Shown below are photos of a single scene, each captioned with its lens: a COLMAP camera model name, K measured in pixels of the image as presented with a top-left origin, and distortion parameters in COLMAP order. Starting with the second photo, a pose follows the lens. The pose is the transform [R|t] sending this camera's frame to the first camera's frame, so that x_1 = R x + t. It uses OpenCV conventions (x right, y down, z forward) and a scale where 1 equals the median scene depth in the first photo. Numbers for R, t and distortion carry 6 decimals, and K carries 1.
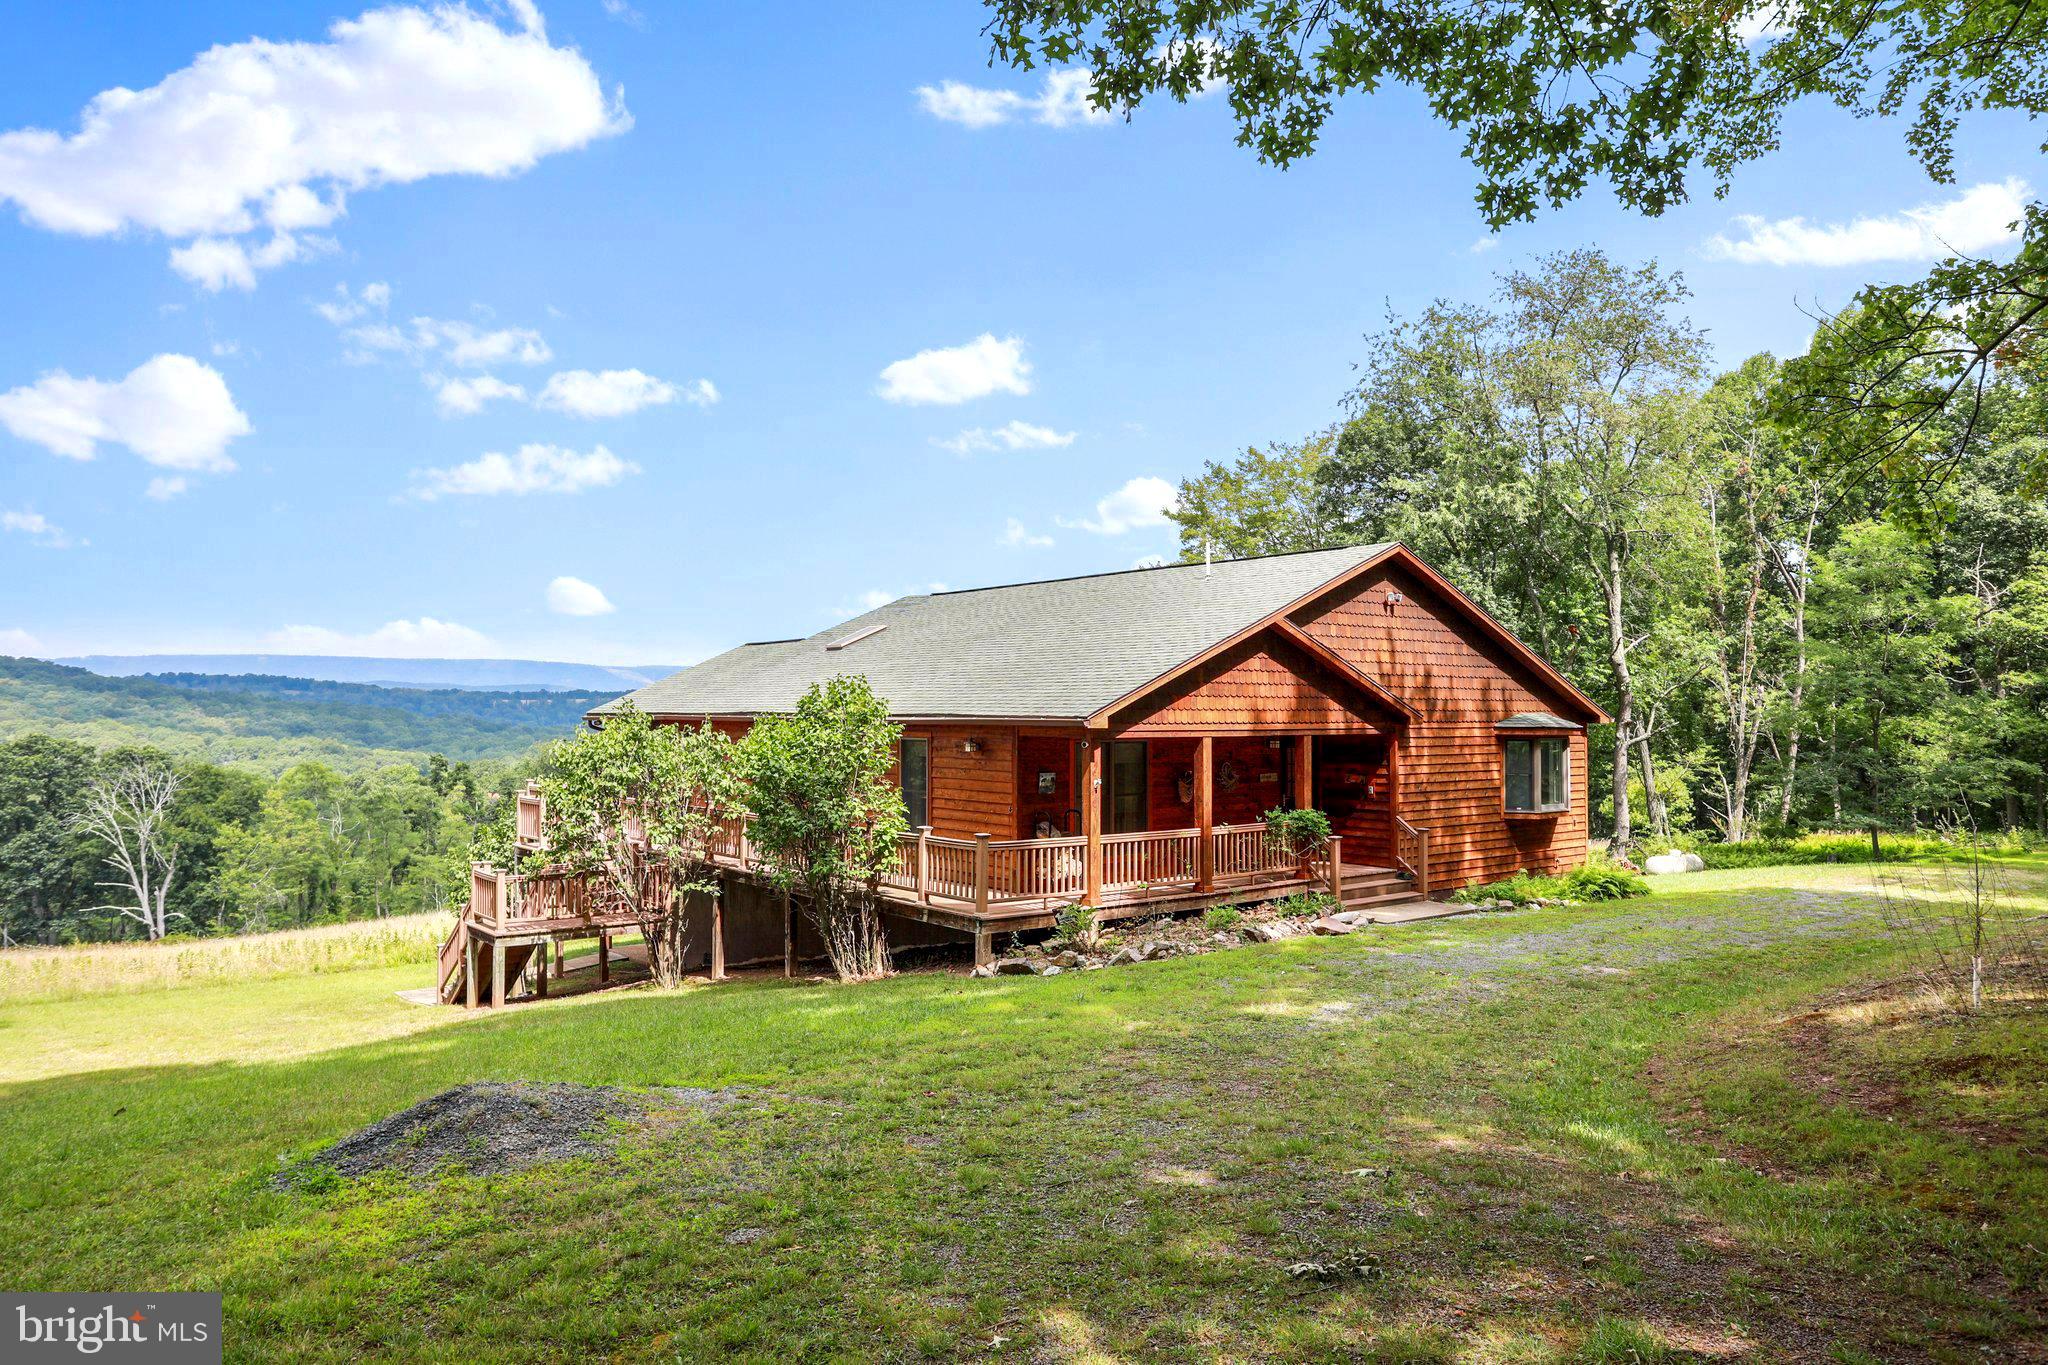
lens RADIAL K [[1379.3, 0, 1021.3], [0, 1379.3, 673.3], [0, 0, 1]] dist [-0.003058, 0.000486]
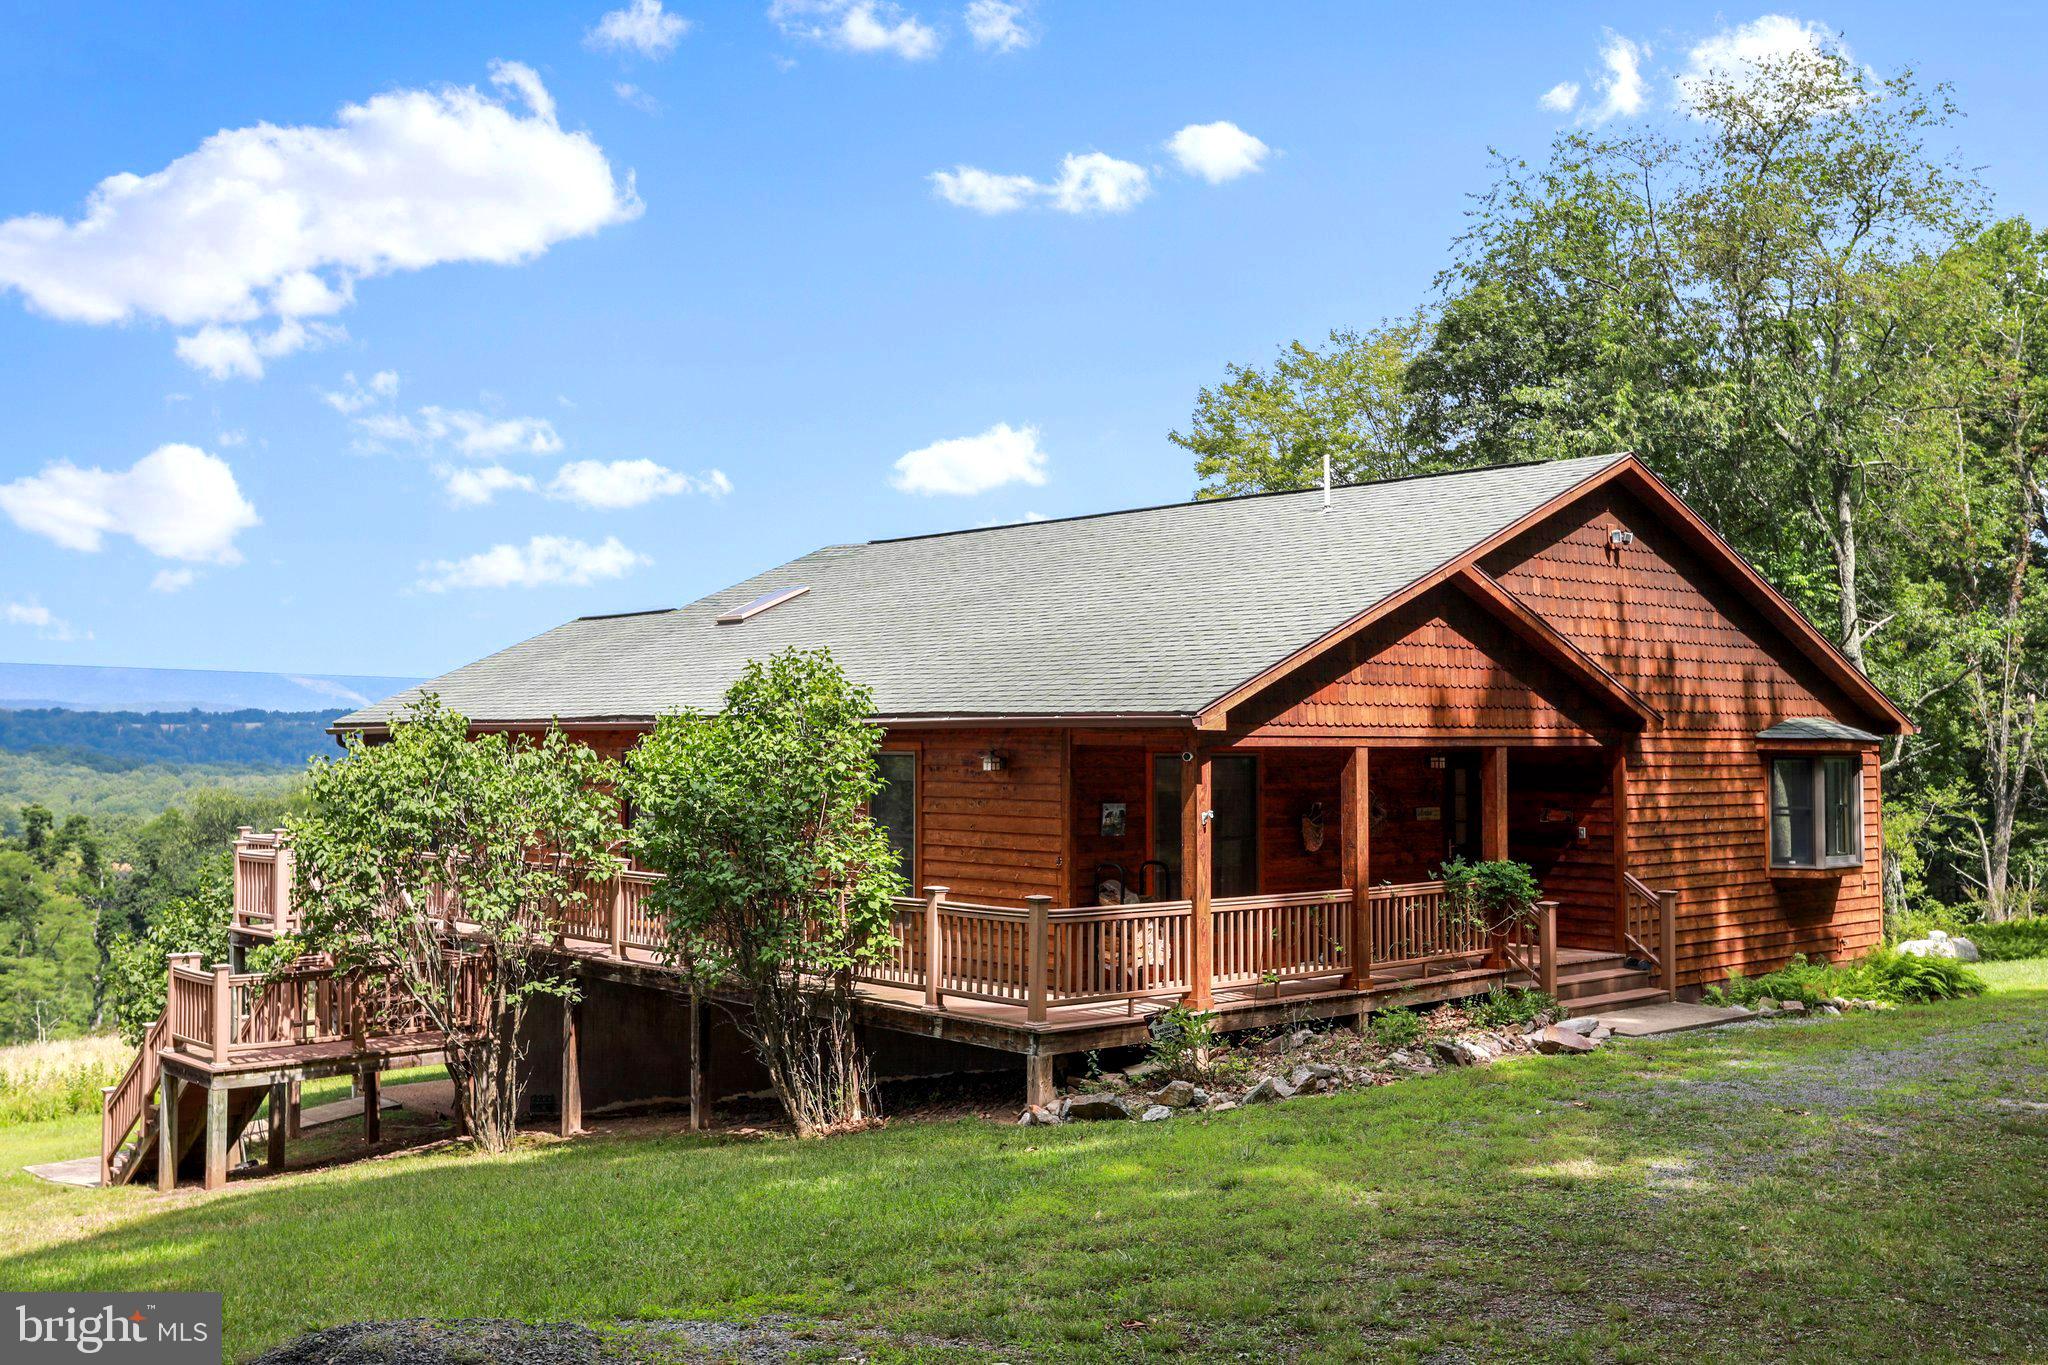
lens RADIAL K [[1989.8, 0, 1024.0], [0, 1989.8, 682.5], [0, 0, 1]] dist [0.044506, -0.003018]
pose [[0.998164, 0.001233, 0.060556, -0.070367], [-0.001087, 0.999996, -0.002439, 0.016475], [-0.060559, 0.002369, 0.998162, 0.072540]]
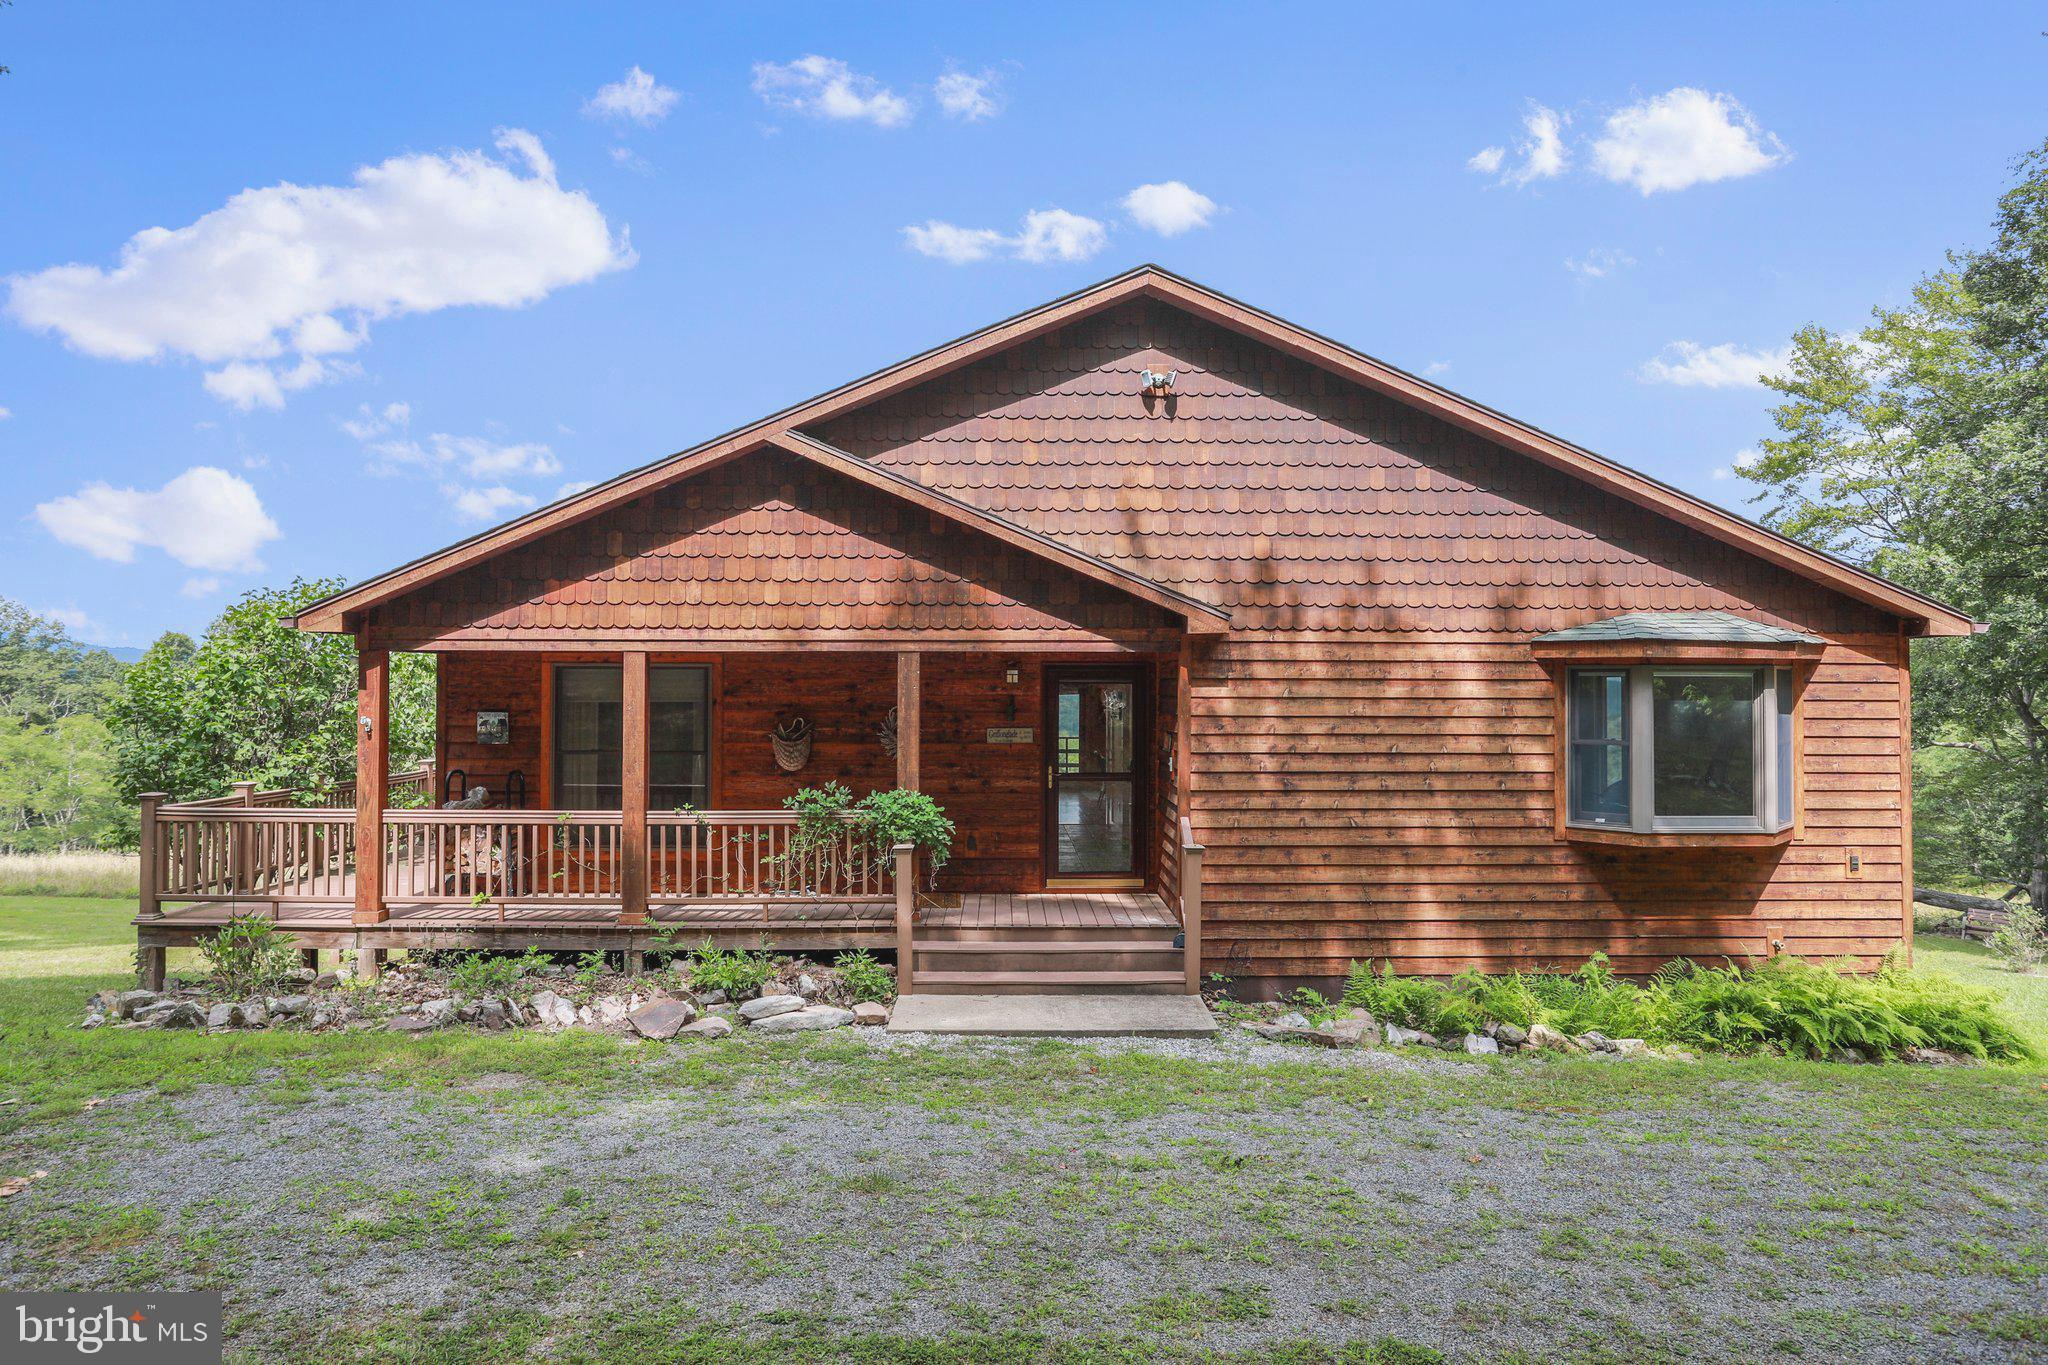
lens RADIAL K [[1292.5, 0, 1024.0], [0, 1292.5, 682.5], [0, 0, 1]] dist [0.000562, 0.000255]
pose [[0.786817, -0.002173, -0.617182, 0.525601], [0.016524, 0.999710, 0.017546, 0.046364], [0.616965, -0.024004, 0.786625, 0.605706]]
